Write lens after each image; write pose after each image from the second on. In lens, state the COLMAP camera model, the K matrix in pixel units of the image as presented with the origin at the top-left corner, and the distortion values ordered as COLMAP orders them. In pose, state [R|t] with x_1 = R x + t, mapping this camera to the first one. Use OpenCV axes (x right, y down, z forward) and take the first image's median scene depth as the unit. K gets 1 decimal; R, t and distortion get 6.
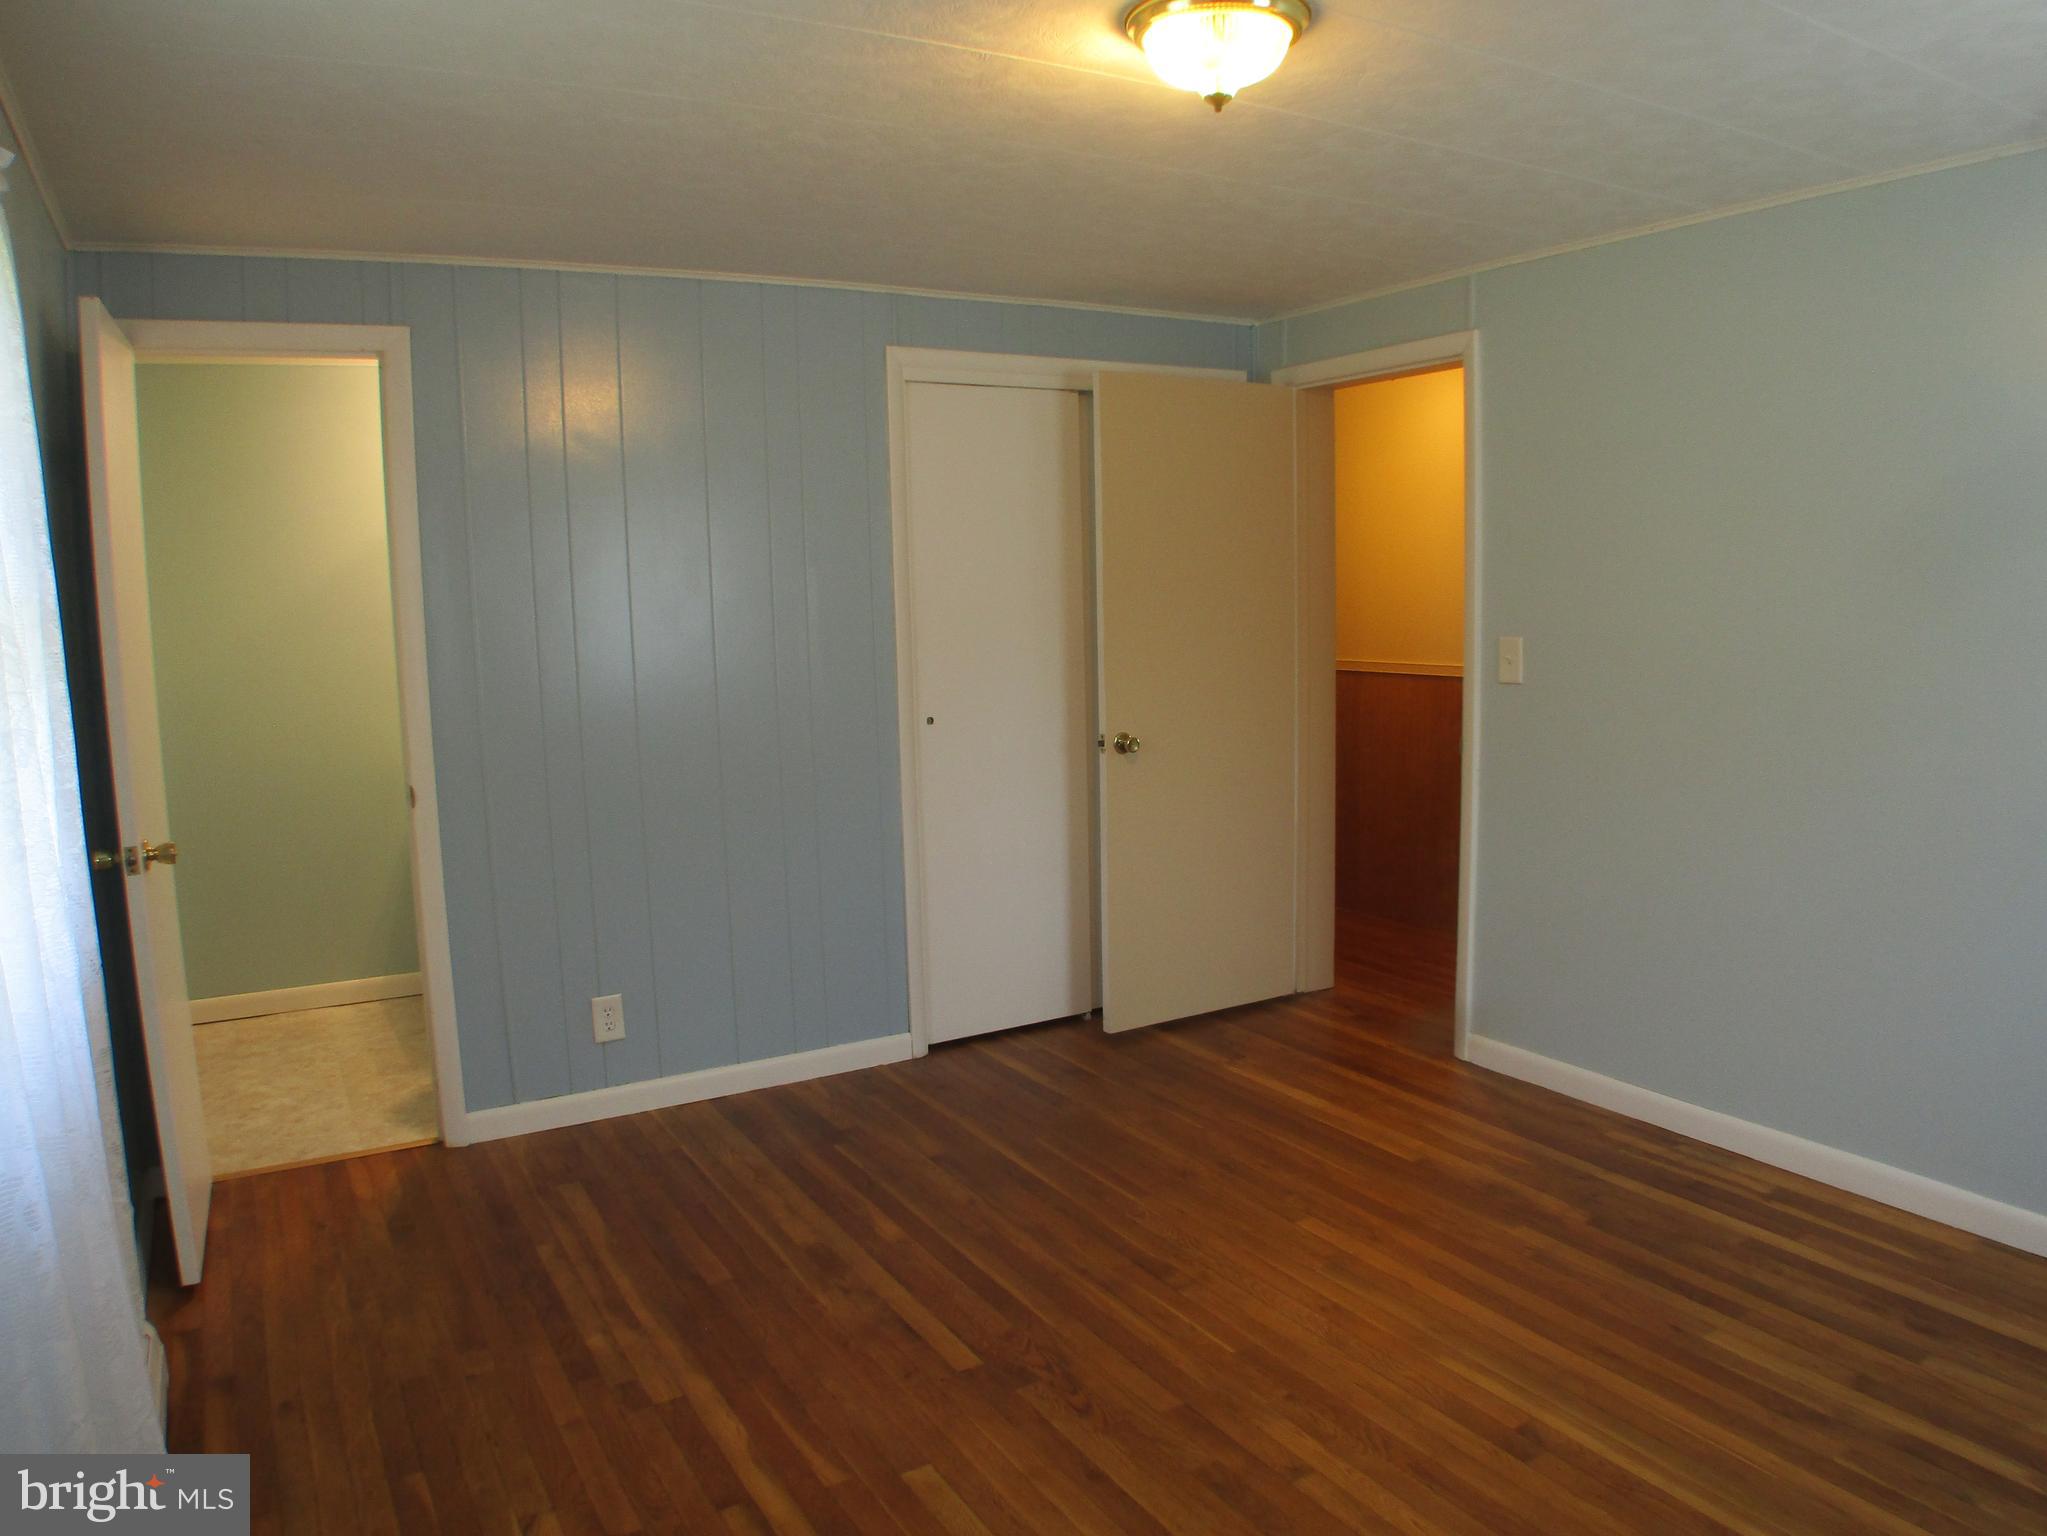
lens RADIAL K [[1422.3, 0, 1020.8], [0, 1422.3, 773.4], [0, 0, 1]] dist [-0.136954, 0.023055]
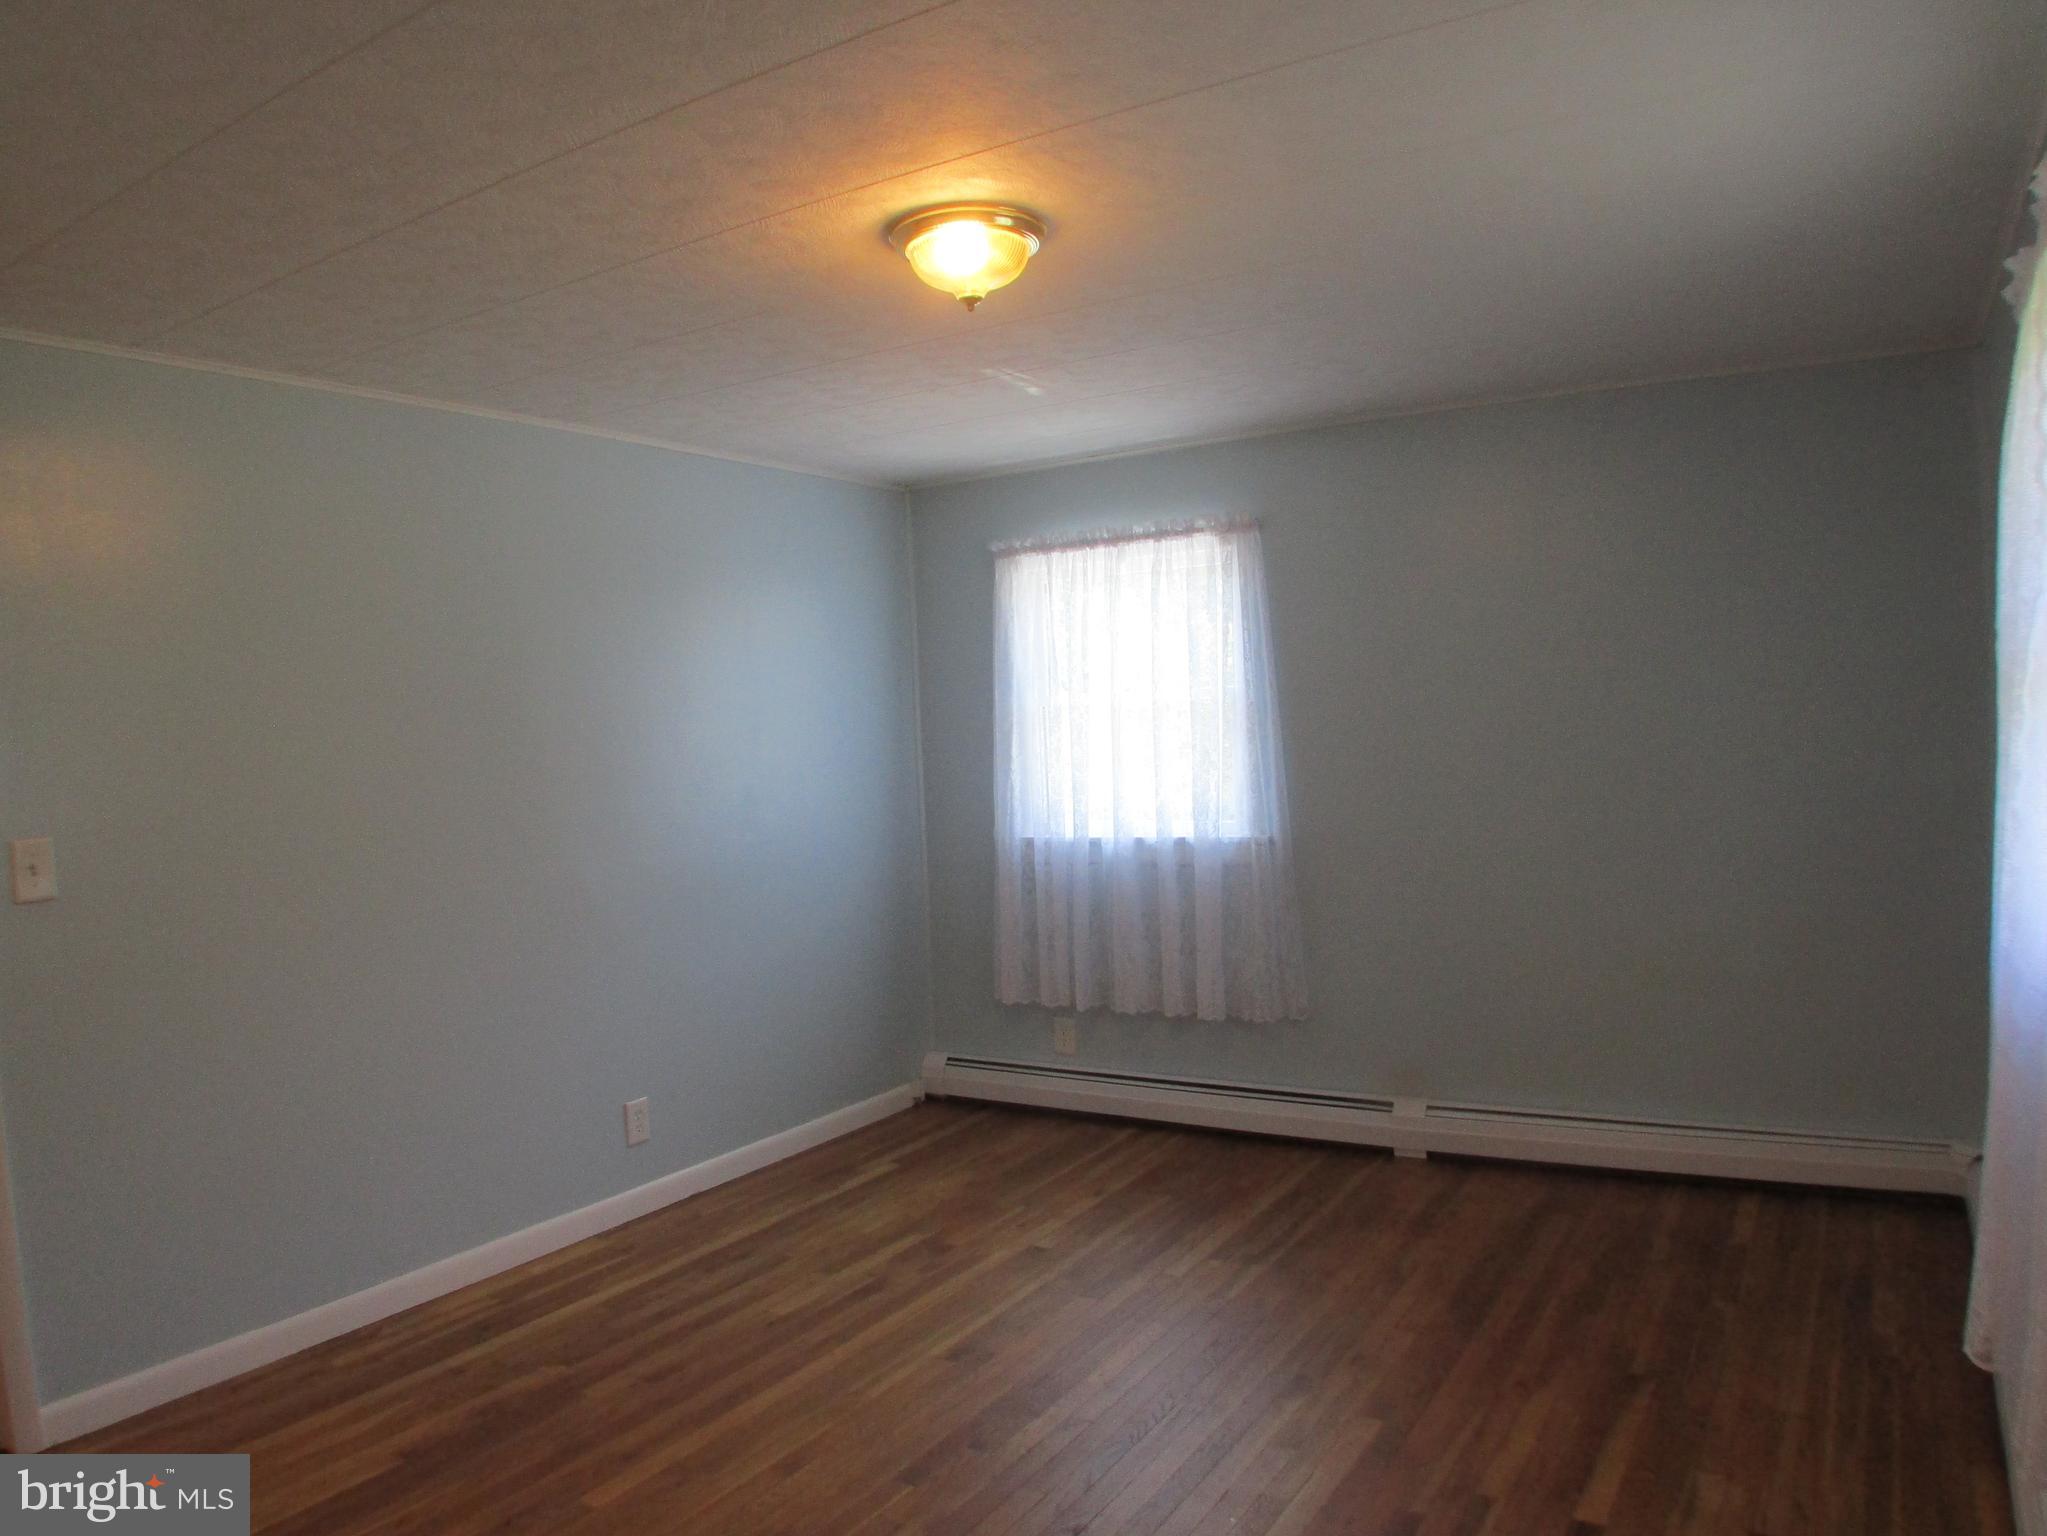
lens RADIAL K [[1422.3, 0, 1028.5], [0, 1422.3, 772.6], [0, 0, 1]] dist [-0.136954, 0.023055]
pose [[-0.469724, 0.014113, 0.882700, -0.657823], [0.168319, 0.982962, 0.073853, -0.122402], [-0.866619, 0.183266, -0.464097, 1.122692]]
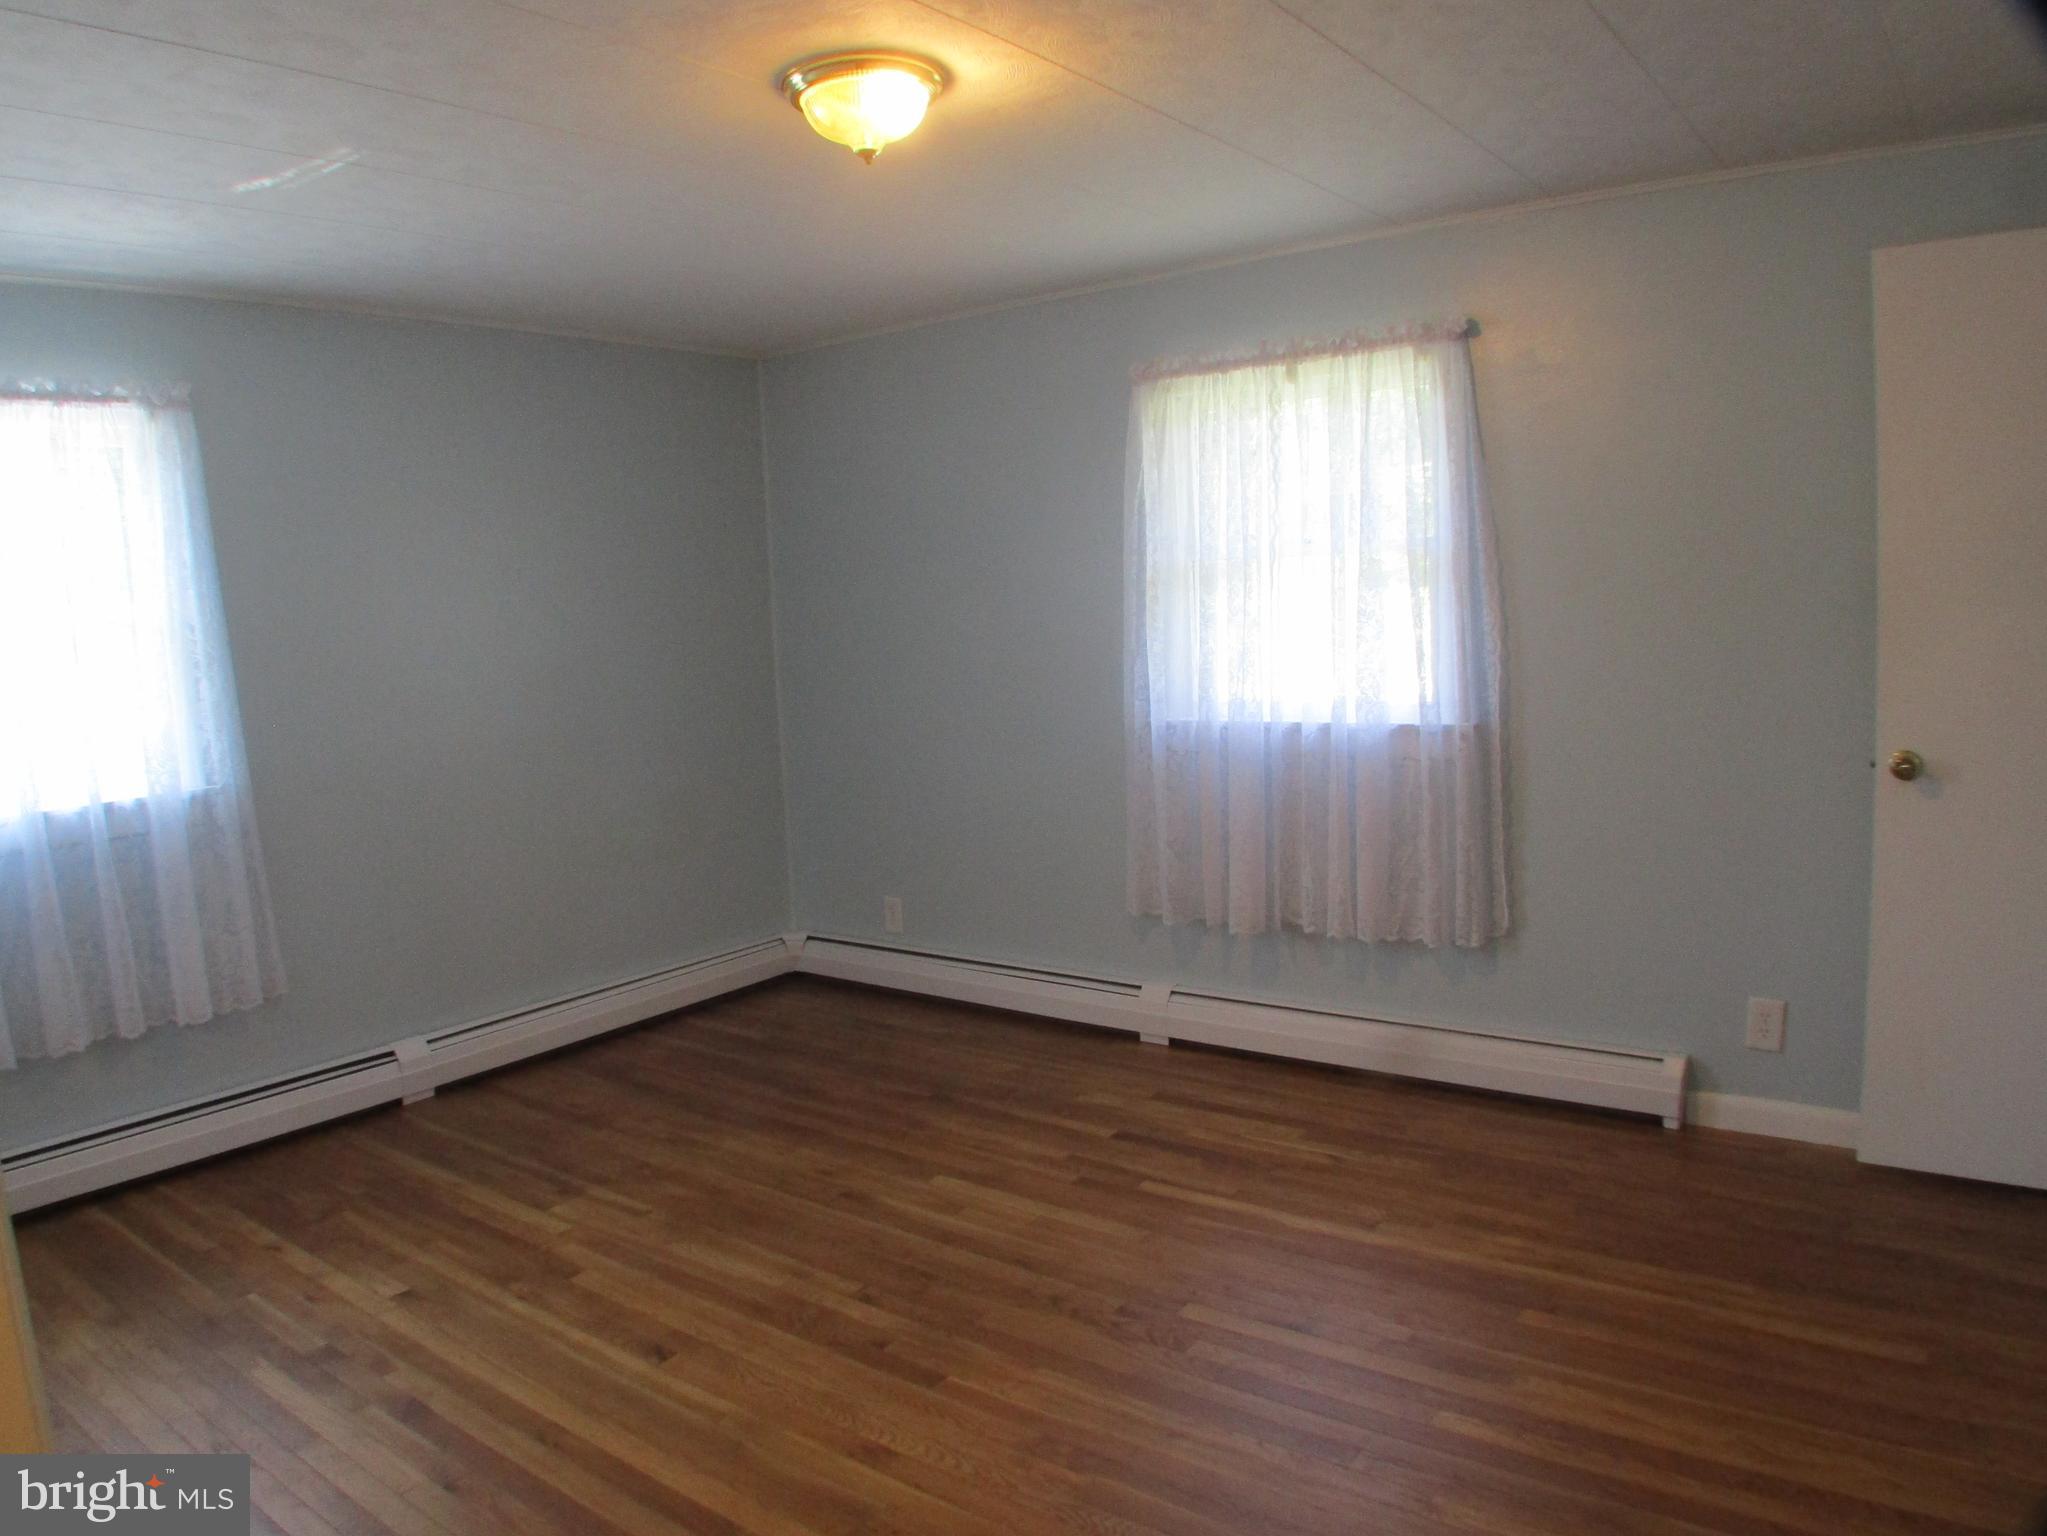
lens RADIAL K [[1422.3, 0, 1024.2], [0, 1422.3, 766.0], [0, 0, 1]] dist [-0.136954, 0.023055]
pose [[-0.917959, 0.112461, -0.380400, 0.369722], [0.017950, 0.969764, 0.243384, -0.195581], [0.396270, 0.216588, -0.892222, 1.555926]]
